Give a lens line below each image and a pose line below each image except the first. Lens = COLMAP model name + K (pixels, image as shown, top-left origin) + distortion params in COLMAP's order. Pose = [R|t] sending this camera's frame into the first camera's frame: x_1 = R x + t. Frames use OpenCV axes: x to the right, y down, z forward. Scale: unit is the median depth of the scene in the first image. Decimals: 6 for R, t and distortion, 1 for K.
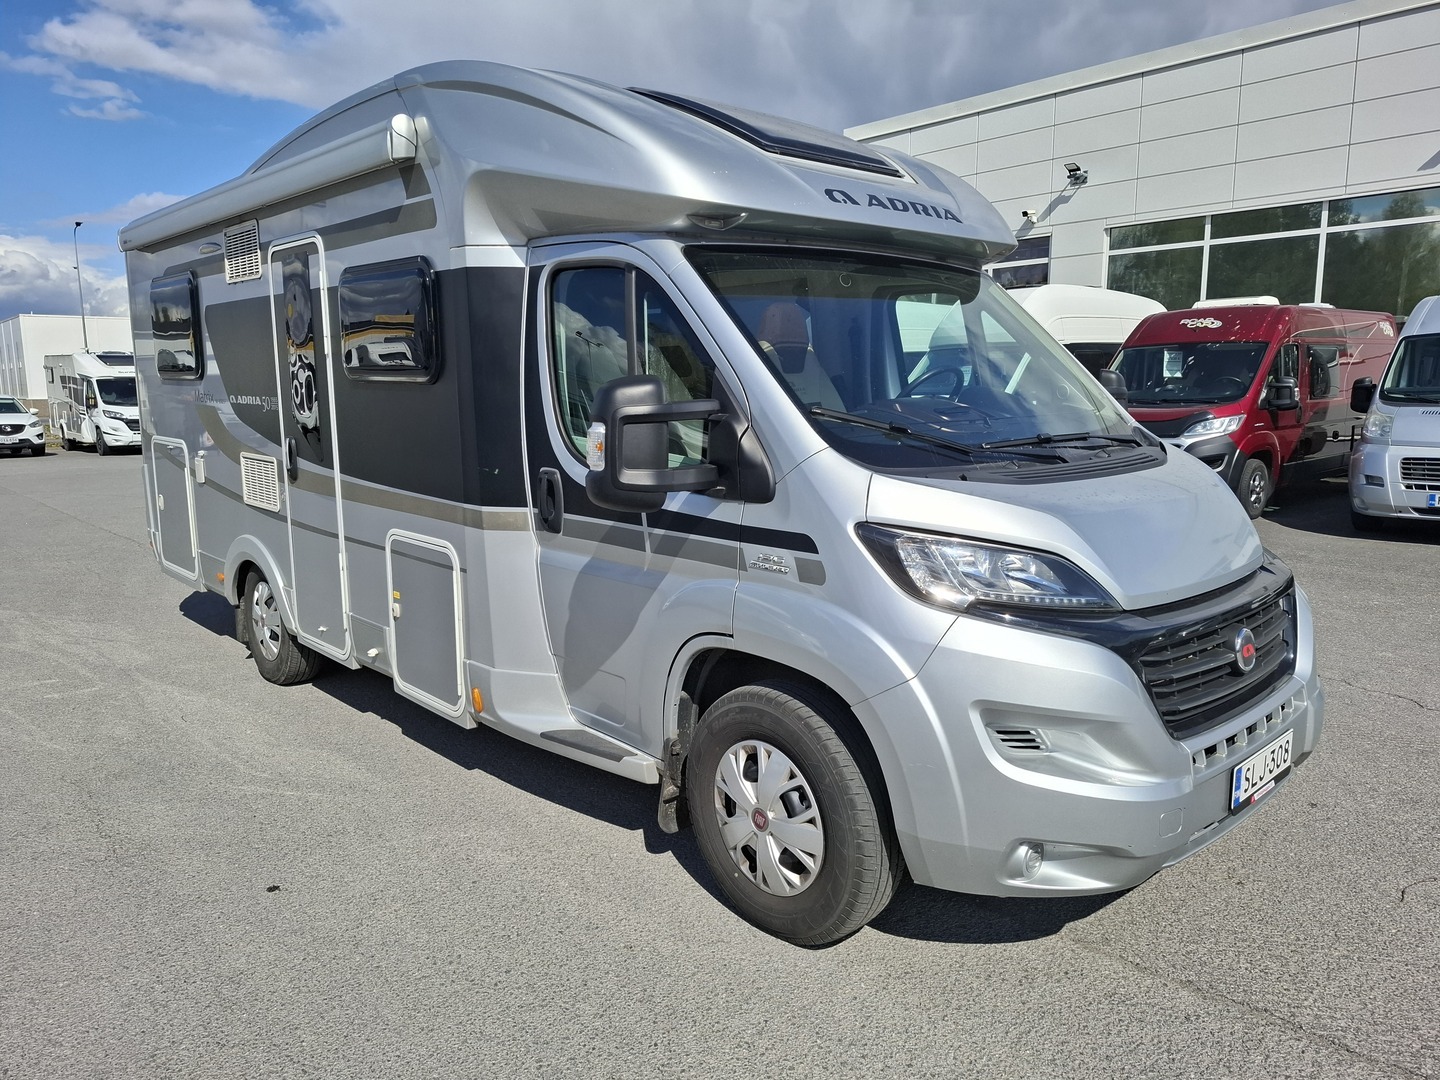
lens RADIAL K [[1006.7, 0, 725.1], [0, 1006.7, 533.7], [0, 0, 1]] dist [0.072892, -0.076111]
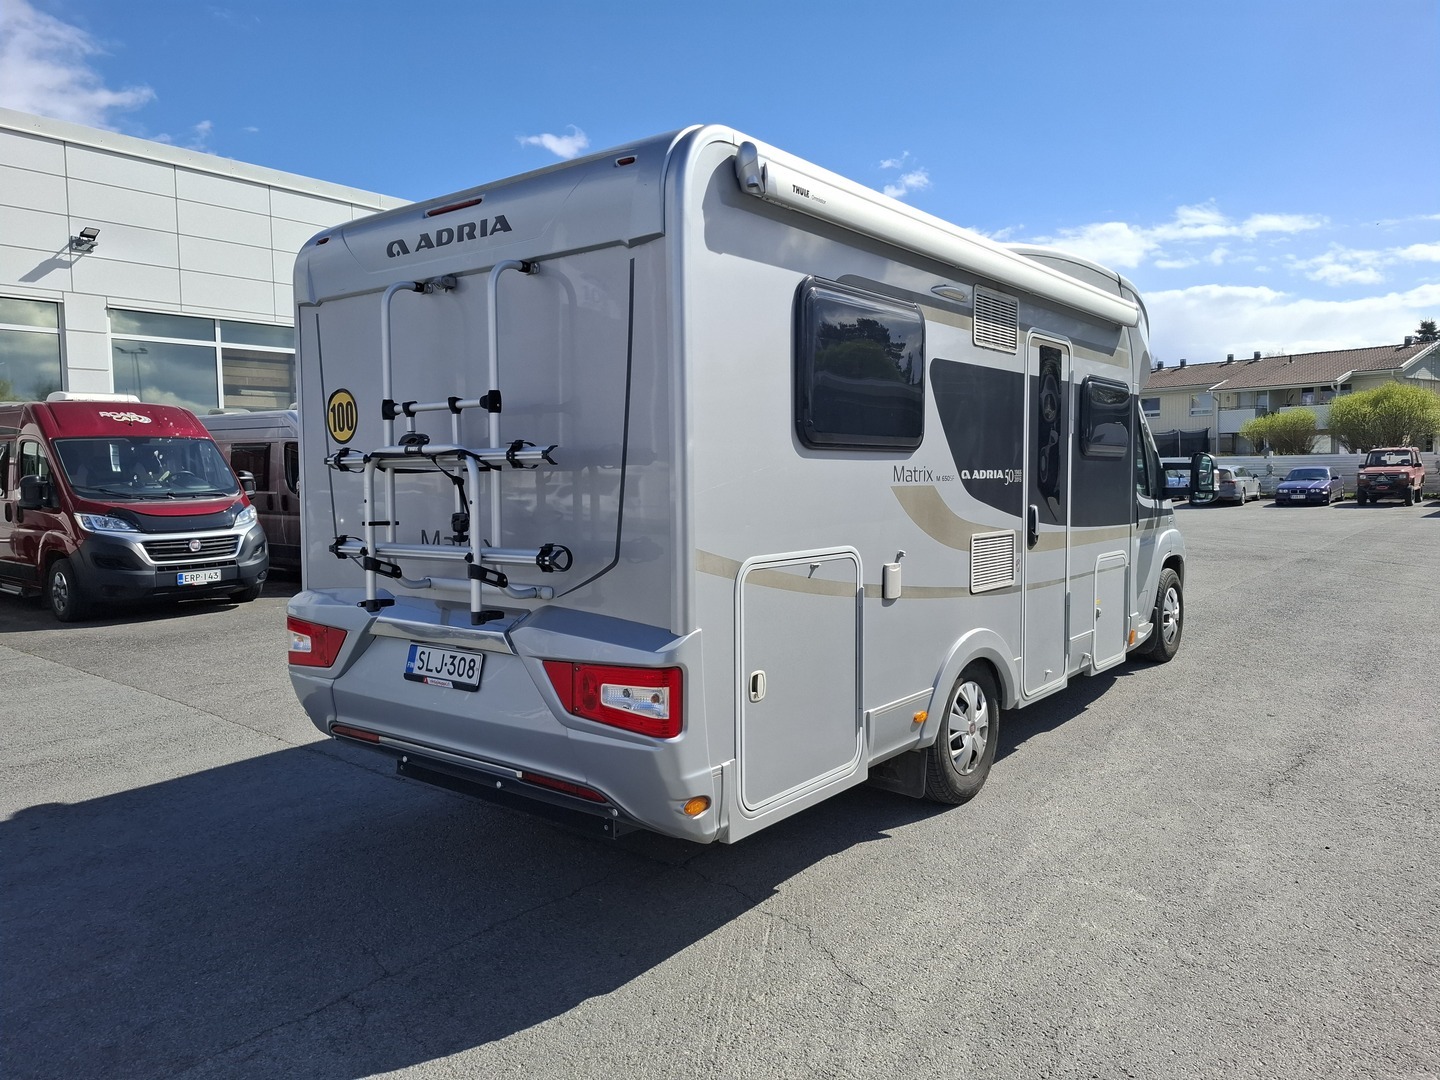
lens RADIAL K [[1006.7, 0, 724.5], [0, 1006.7, 540.0], [0, 0, 1]] dist [0.072892, -0.076111]
pose [[-0.165676, -0.063801, 0.984114, -0.658819], [0.164006, 0.982226, 0.091289, -0.096848], [-0.972447, 0.176525, -0.152268, 0.684241]]
